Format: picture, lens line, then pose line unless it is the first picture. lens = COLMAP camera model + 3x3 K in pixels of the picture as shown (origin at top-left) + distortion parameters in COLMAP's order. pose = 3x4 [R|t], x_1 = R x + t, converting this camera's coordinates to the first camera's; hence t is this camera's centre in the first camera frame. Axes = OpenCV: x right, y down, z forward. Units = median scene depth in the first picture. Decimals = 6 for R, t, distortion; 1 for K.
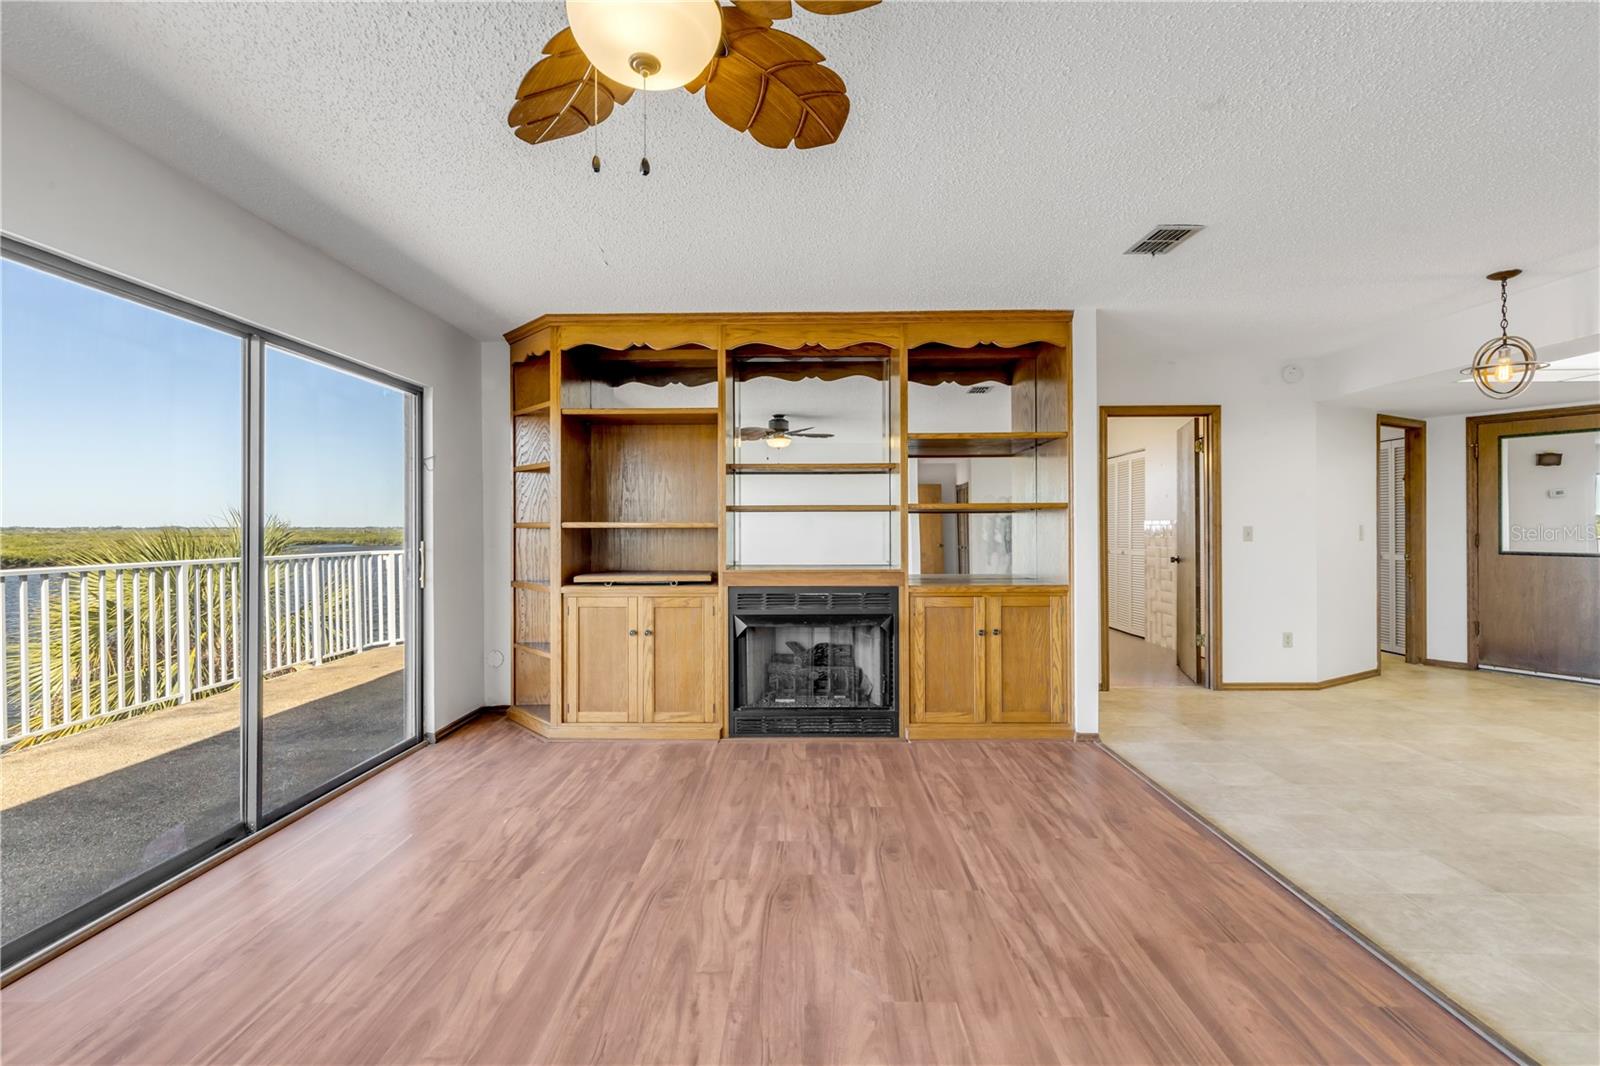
lens RADIAL K [[718.9, 0, 796.2], [0, 718.9, 521.7], [0, 0, 1]] dist [0.005434, -0.001629]
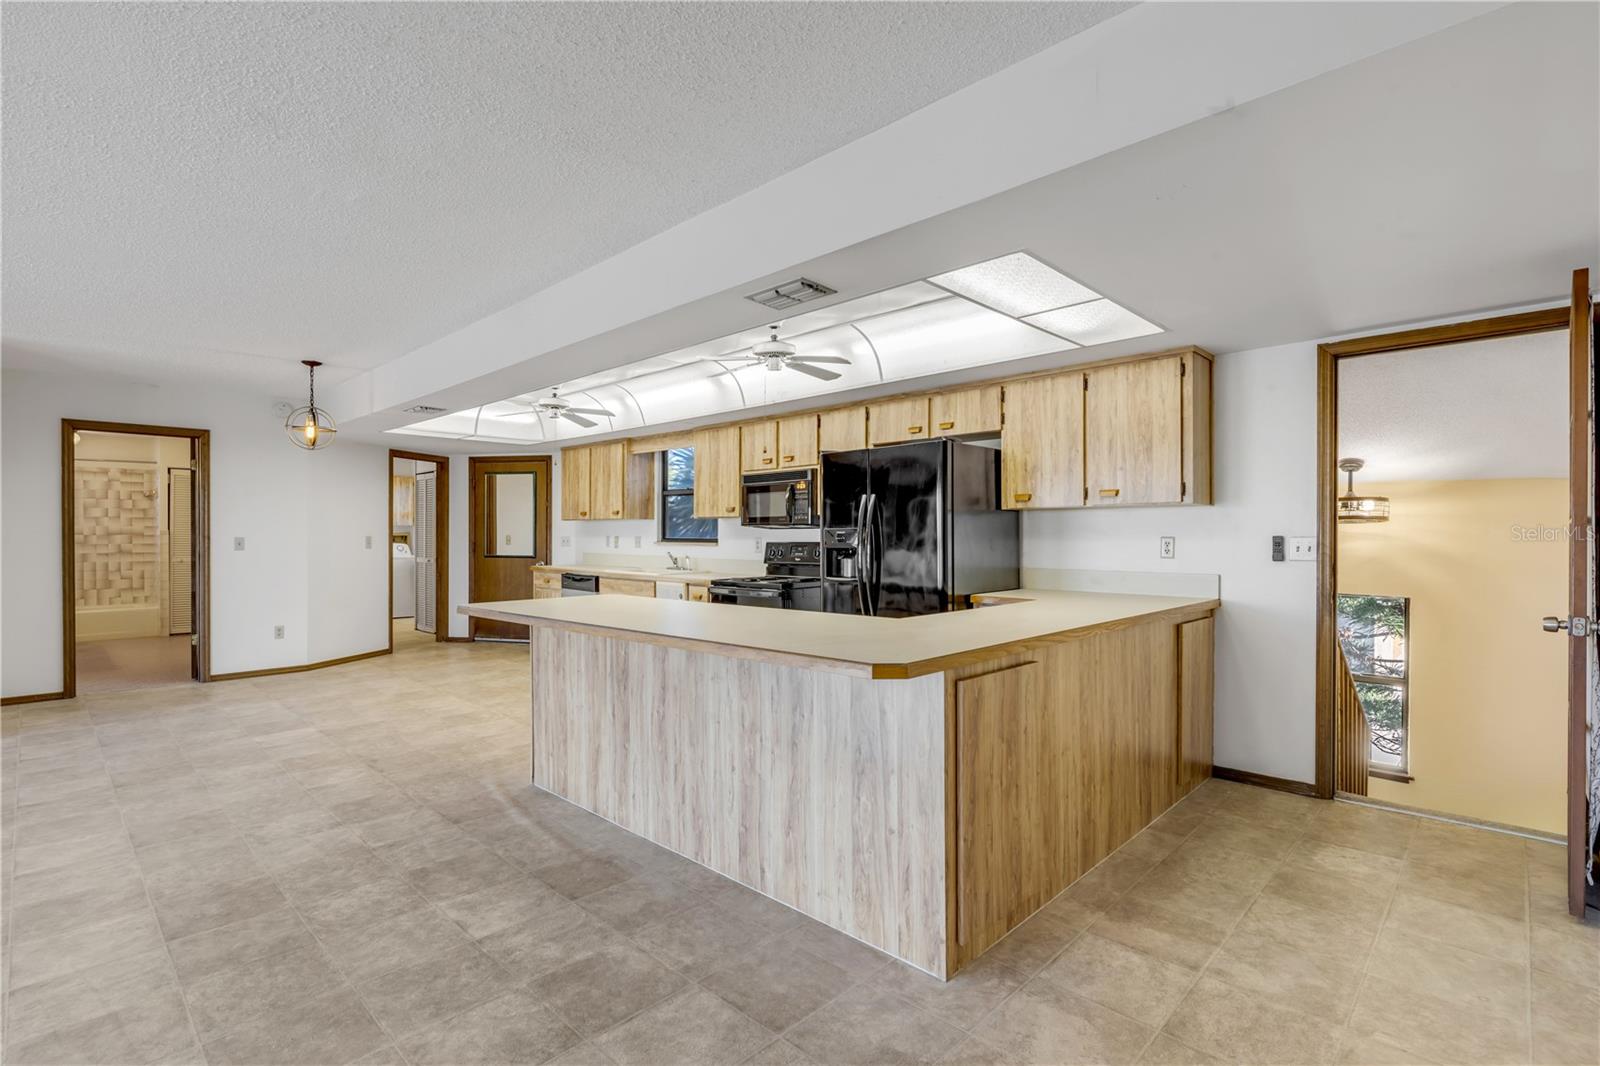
lens RADIAL K [[748.5, 0, 801.6], [0, 748.5, 539.1], [0, 0, 1]] dist [-0.001242, -0.000963]
pose [[0.686079, -0.000758, 0.727527, 0.479901], [-0.009431, 0.999906, 0.009936, -0.014769], [-0.727466, -0.013678, 0.686007, -0.618668]]
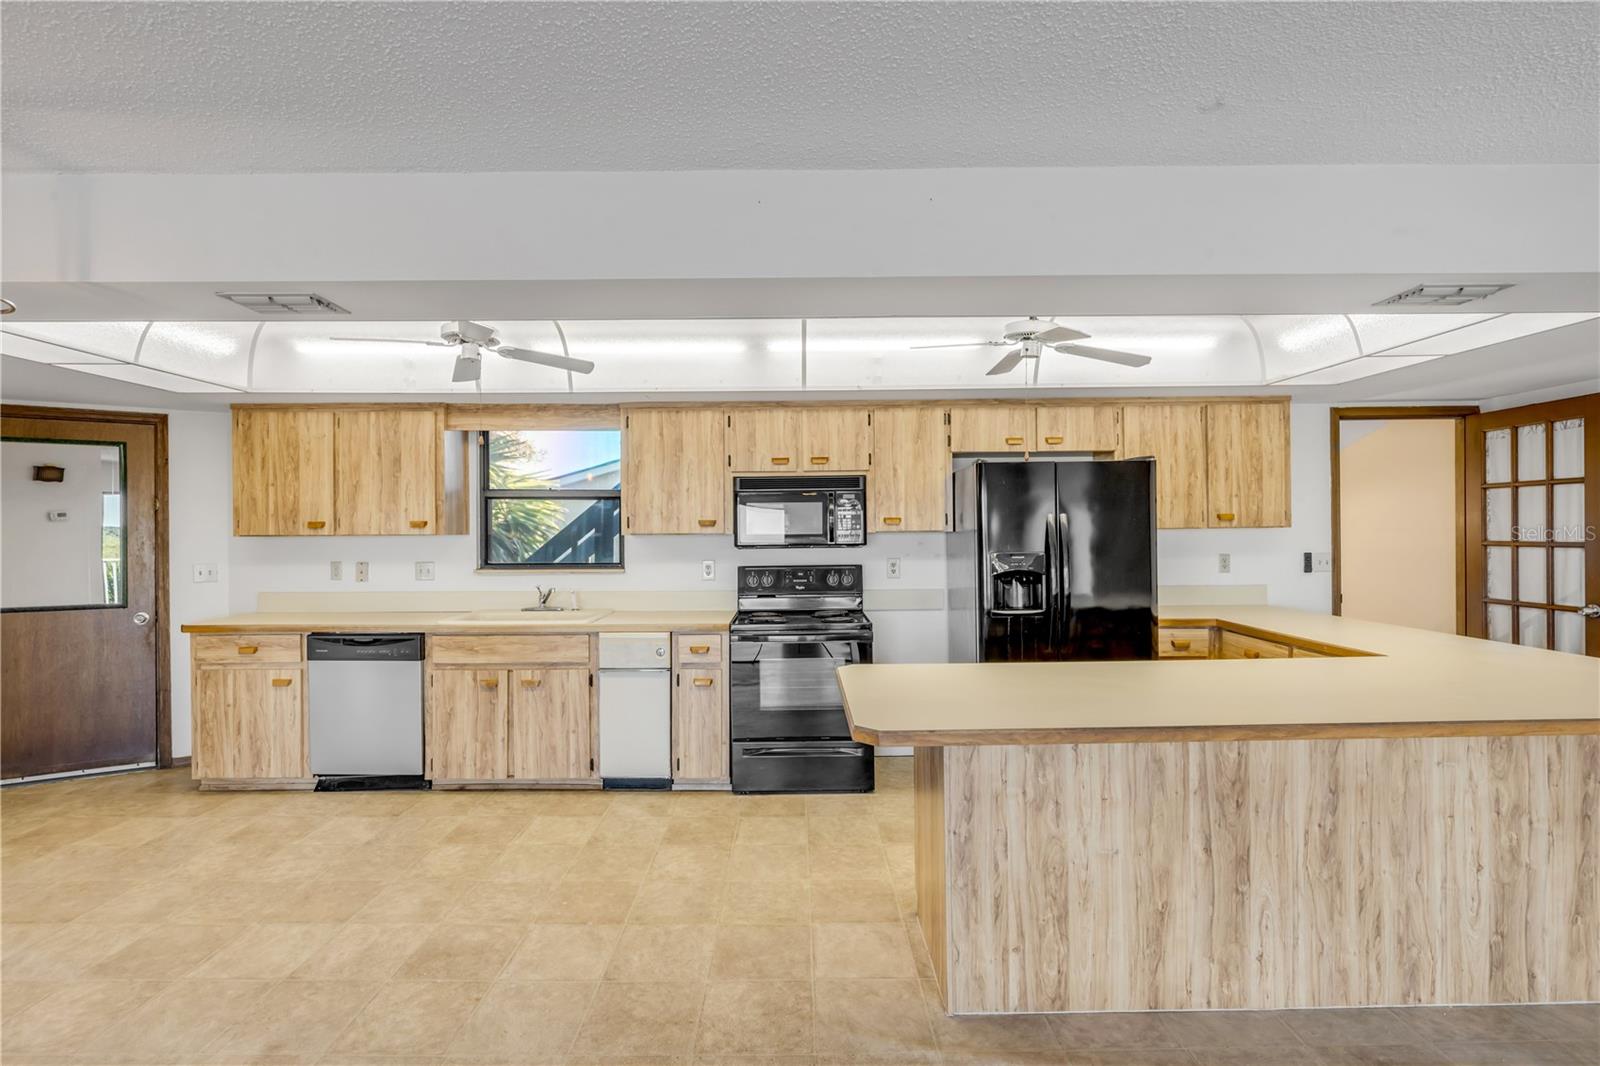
lens RADIAL K [[748.5, 0, 795.7], [0, 748.5, 534.8], [0, 0, 1]] dist [-0.001242, -0.000963]
pose [[-0.012982, -0.002227, 0.999913, 0.394368], [-0.001924, 0.999996, 0.002202, -0.042881], [-0.999914, -0.001896, -0.012986, 0.351303]]
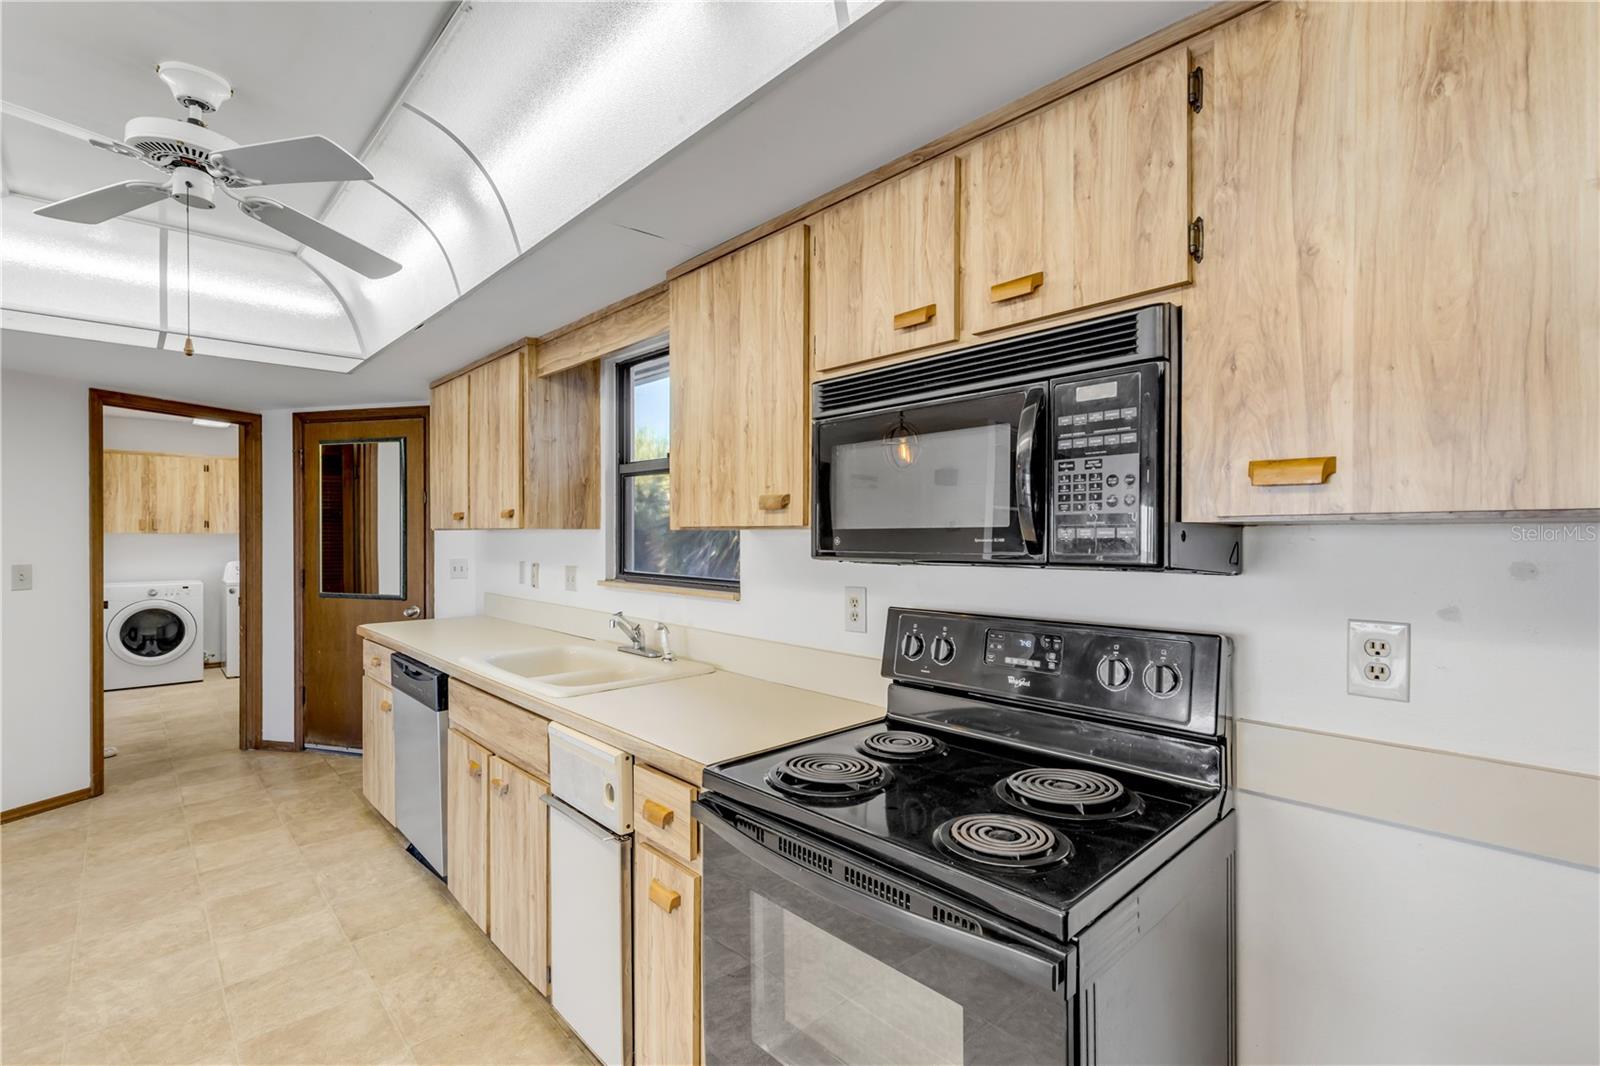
lens RADIAL K [[718.9, 0, 802.0], [0, 718.9, 540.2], [0, 0, 1]] dist [0.005434, -0.001629]
pose [[0.720707, -0.003596, 0.693231, 1.145069], [-0.007324, 0.999891, 0.012801, -0.039375], [-0.693201, -0.014303, 0.720602, 0.145564]]
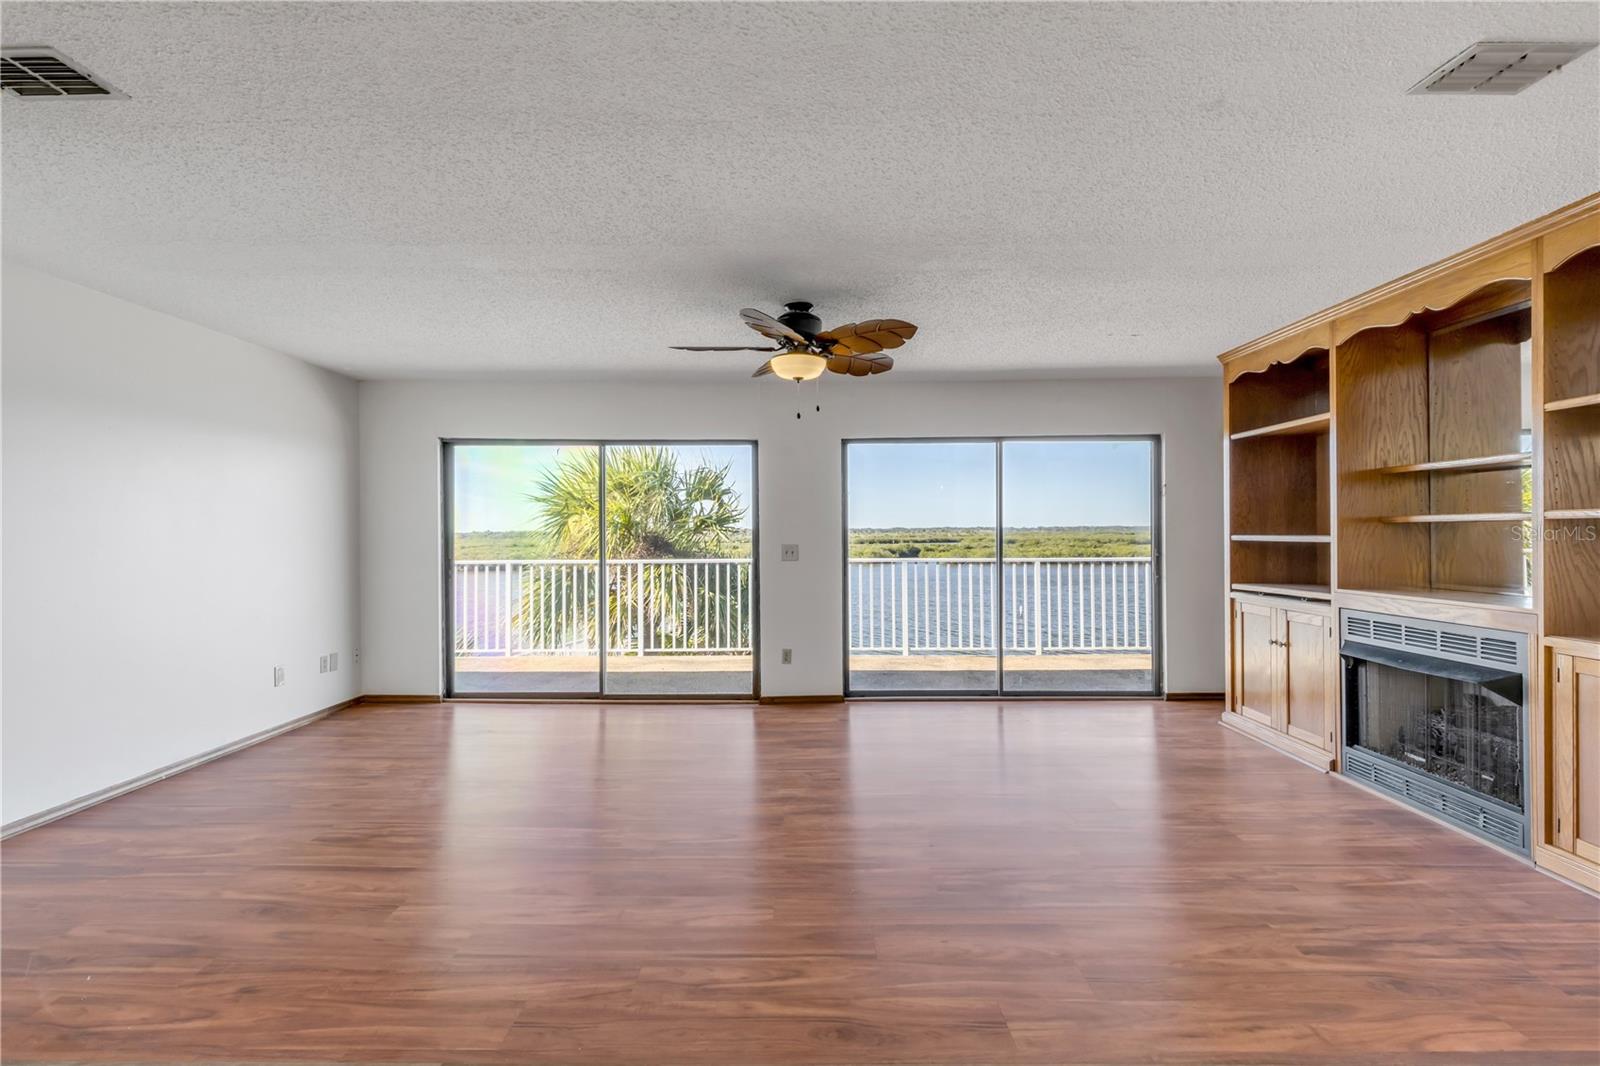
lens RADIAL K [[718.9, 0, 798.9], [0, 718.9, 531.4], [0, 0, 1]] dist [0.005434, -0.001629]
pose [[0.010846, 0.001914, -0.999939, 0.809046], [0.016075, 0.999869, 0.002088, -0.019103], [0.999812, -0.016097, 0.010814, 0.307572]]
